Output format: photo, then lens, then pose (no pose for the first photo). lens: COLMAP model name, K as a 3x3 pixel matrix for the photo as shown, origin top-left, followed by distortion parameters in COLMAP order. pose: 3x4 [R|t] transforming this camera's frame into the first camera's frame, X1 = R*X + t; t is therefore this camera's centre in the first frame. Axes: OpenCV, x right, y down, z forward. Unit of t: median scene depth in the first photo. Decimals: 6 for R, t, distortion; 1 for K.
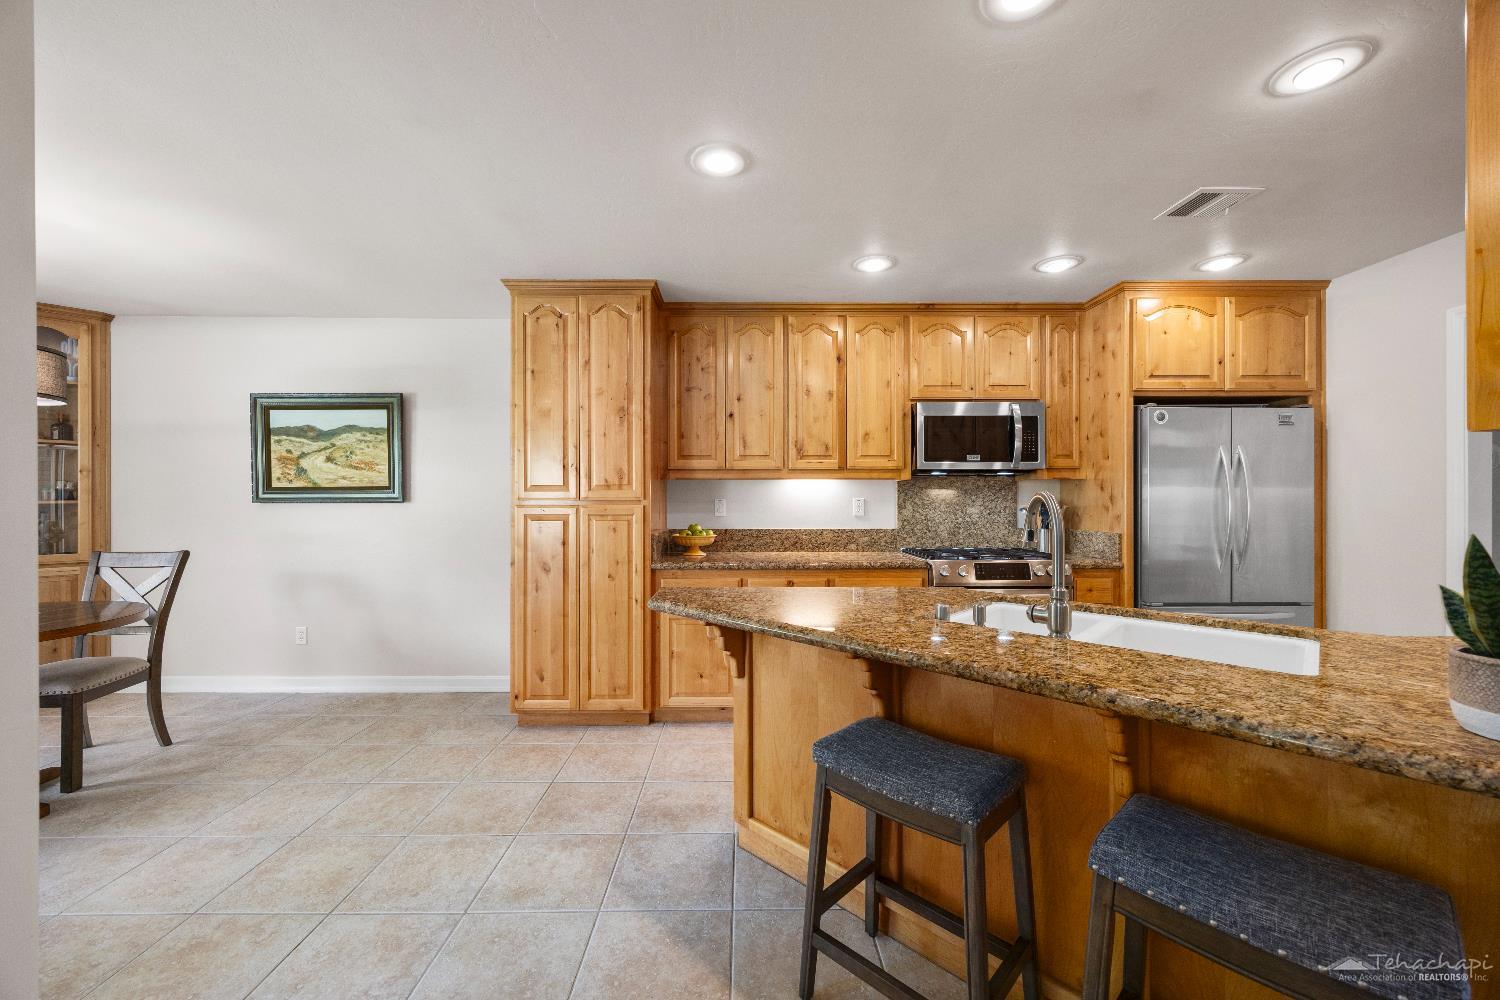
lens RADIAL K [[569.1, 0, 755.0], [0, 569.1, 504.7], [0, 0, 1]] dist [-0.003696, -0.000395]
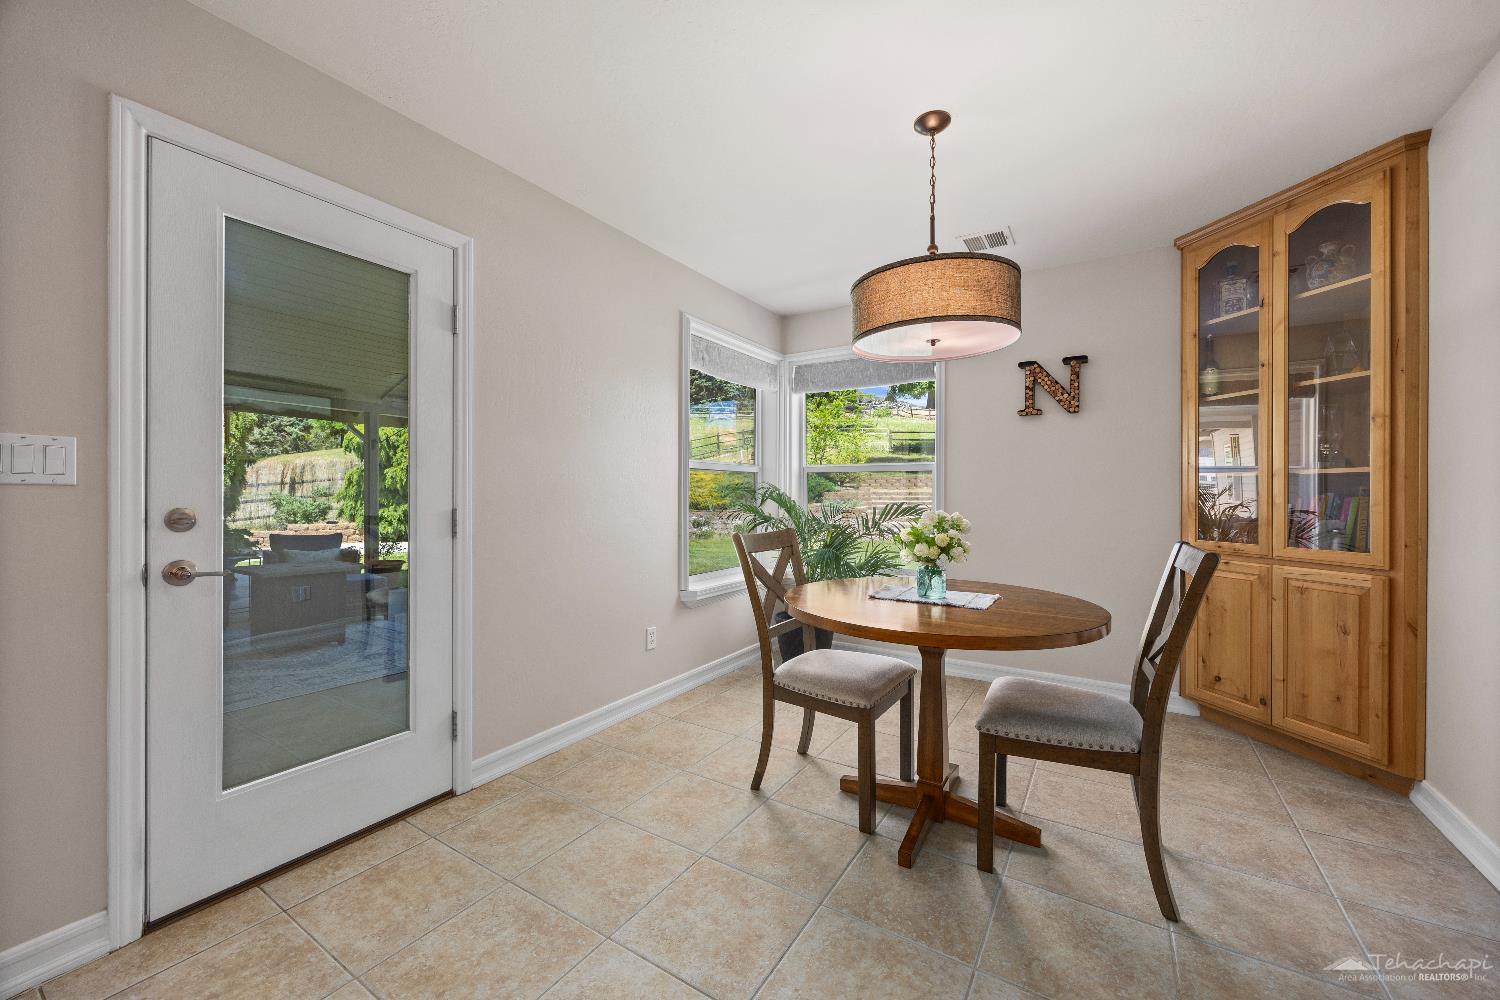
lens RADIAL K [[569.1, 0, 755.3], [0, 569.1, 495.8], [0, 0, 1]] dist [-0.003696, -0.000395]
pose [[-0.550480, -0.000479, -0.834848, -0.331215], [-0.009778, 0.999935, 0.005874, 0.027722], [0.834791, 0.011397, -0.550449, 0.808379]]
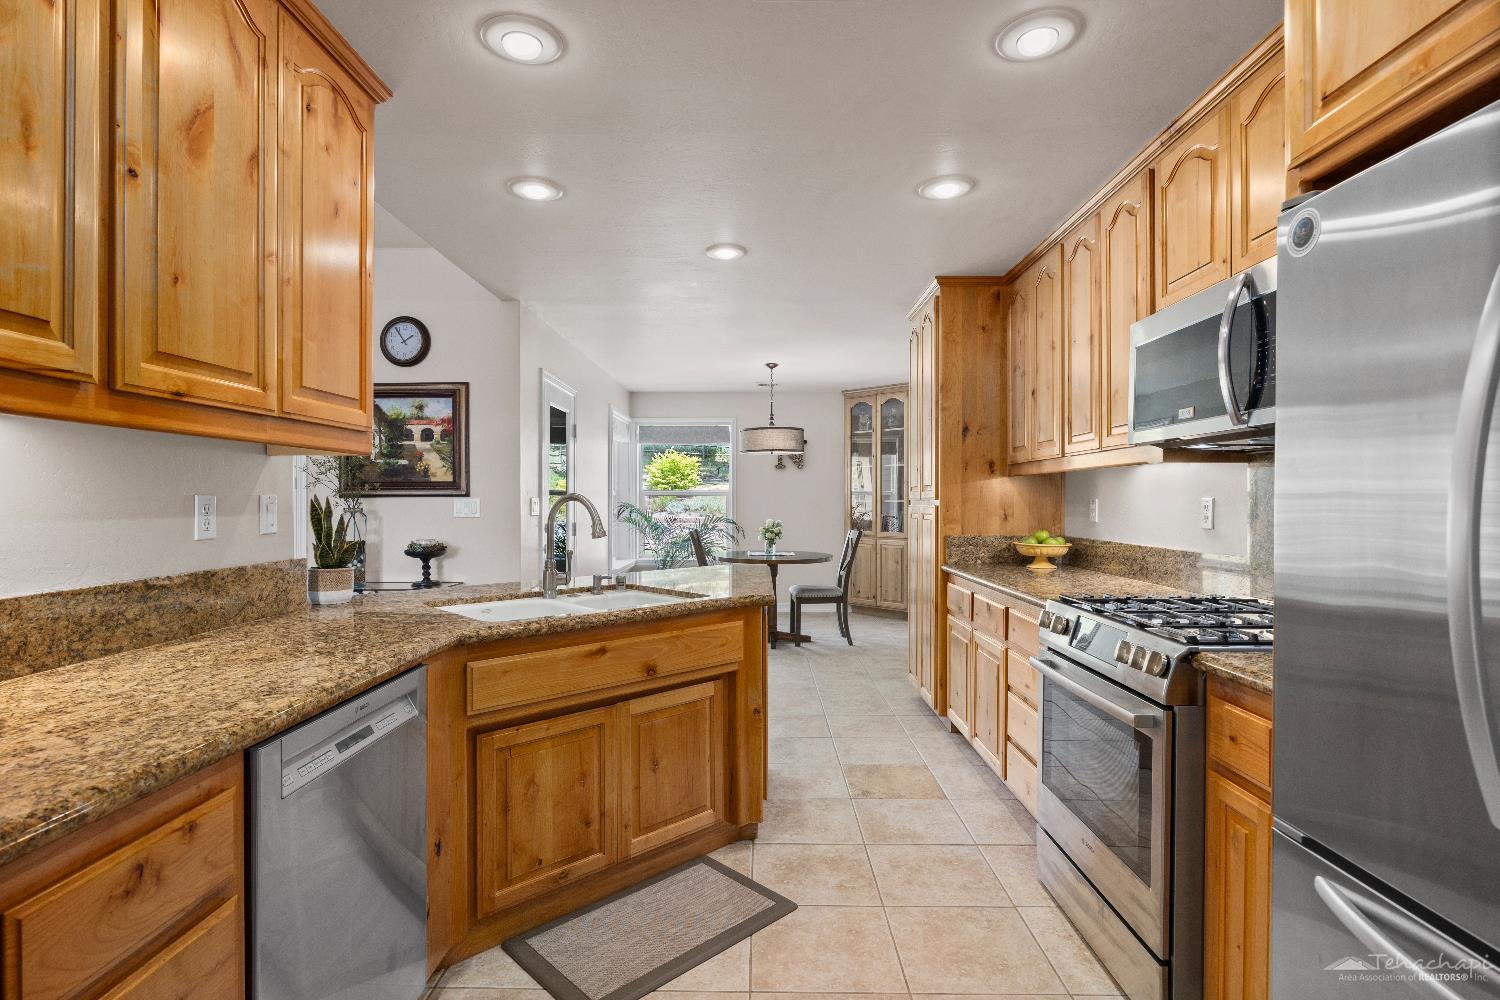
lens RADIAL K [[745.9, 0, 741.4], [0, 745.9, 501.4], [0, 0, 1]] dist [-0.010373, 0.003010]
pose [[-0.037012, 0.002445, -0.999312, 1.004508], [-0.006878, 0.999973, 0.002701, -0.006428], [0.999291, 0.006973, -0.036994, 0.630942]]
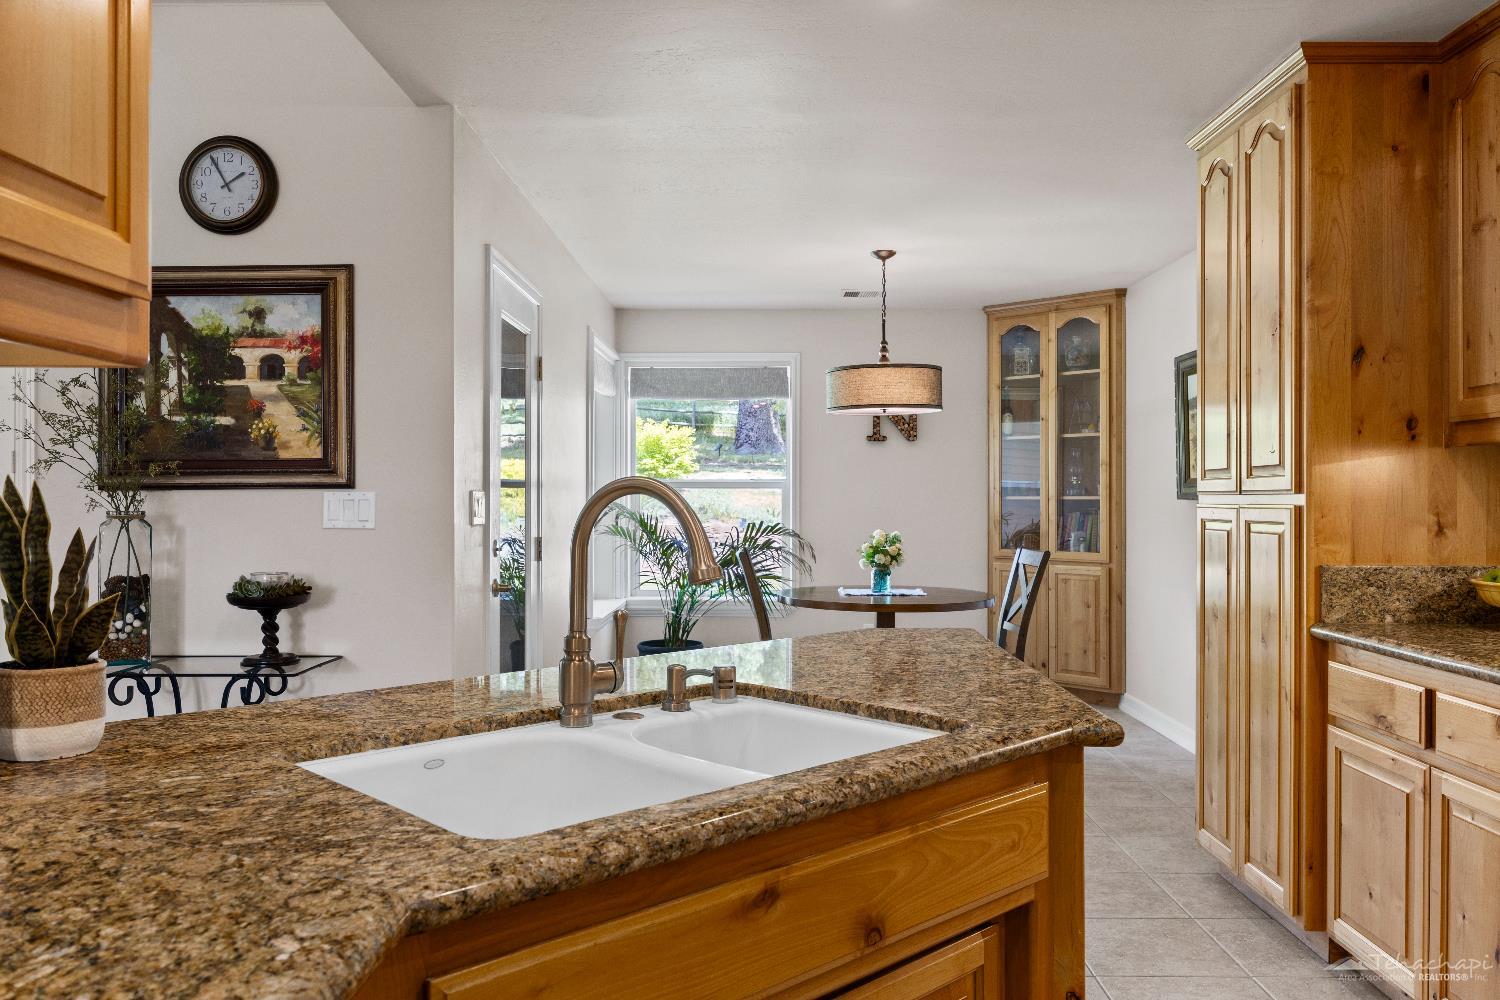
lens RADIAL K [[1143.5, 0, 736.9], [0, 1143.5, 496.8], [0, 0, 1]] dist [0.003264, -0.008795]
pose [[-0.038499, 0.000411, -0.999259, 0.733340], [-0.006919, 0.999976, 0.000678, -0.003355], [0.999235, 0.006940, -0.038495, 0.490504]]
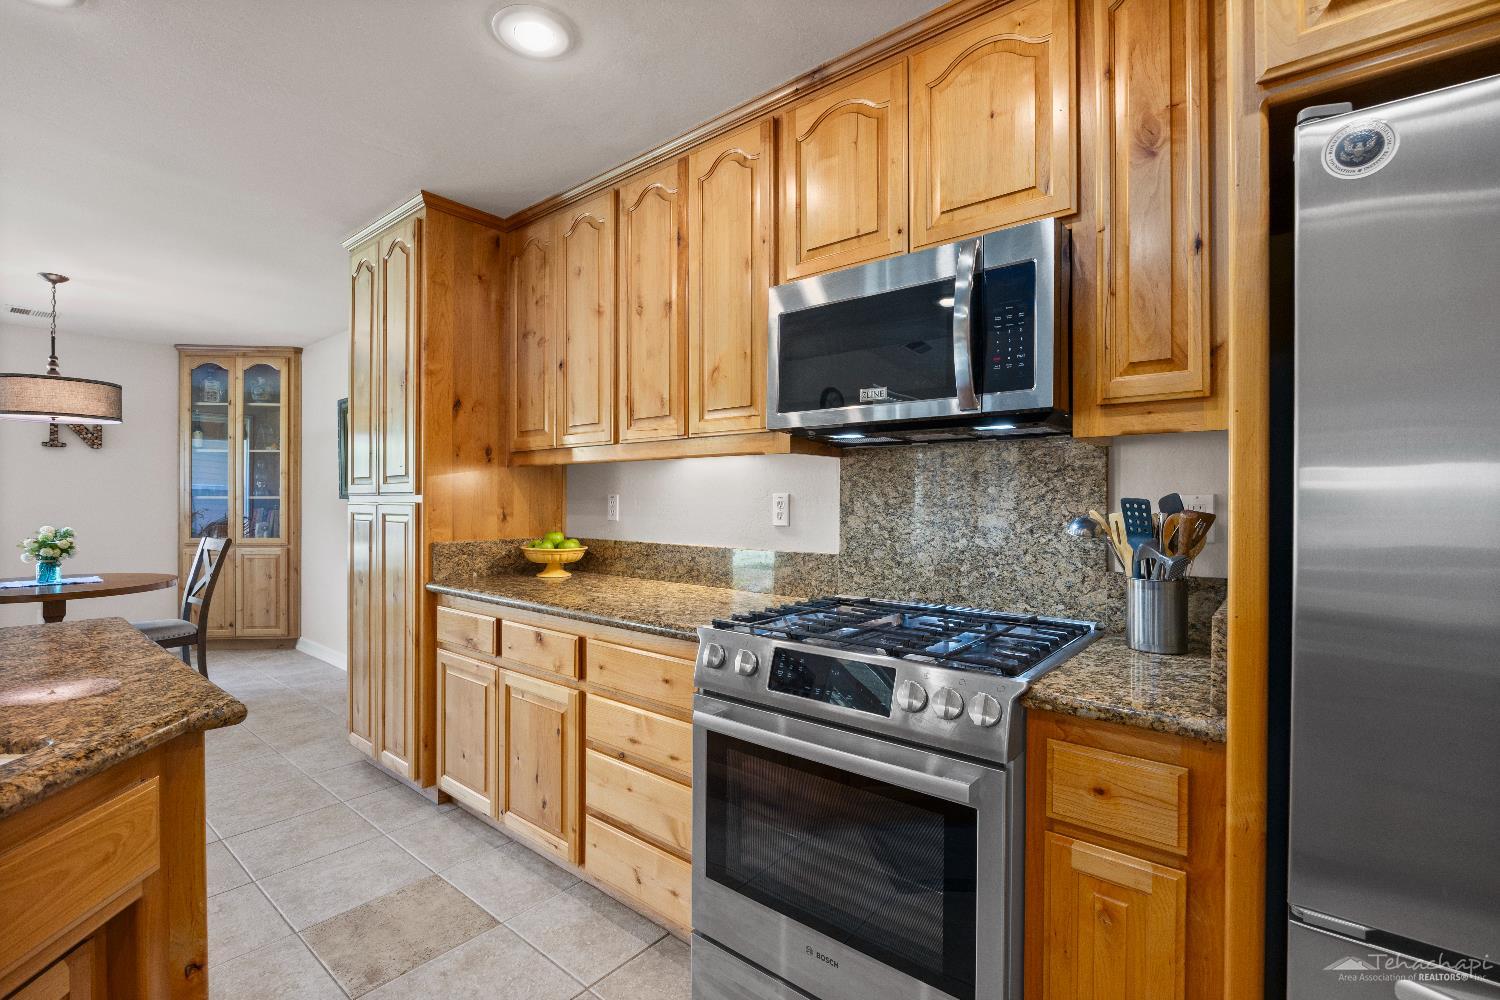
lens RADIAL K [[680.4, 0, 749.6], [0, 680.4, 497.8], [0, 0, 1]] dist [-0.014677, 0.002725]
pose [[0.758488, 0.001807, -0.651685, 0.624401], [-0.007249, 0.999958, -0.005664, -0.003098], [0.651647, 0.009020, 0.758469, 0.550121]]
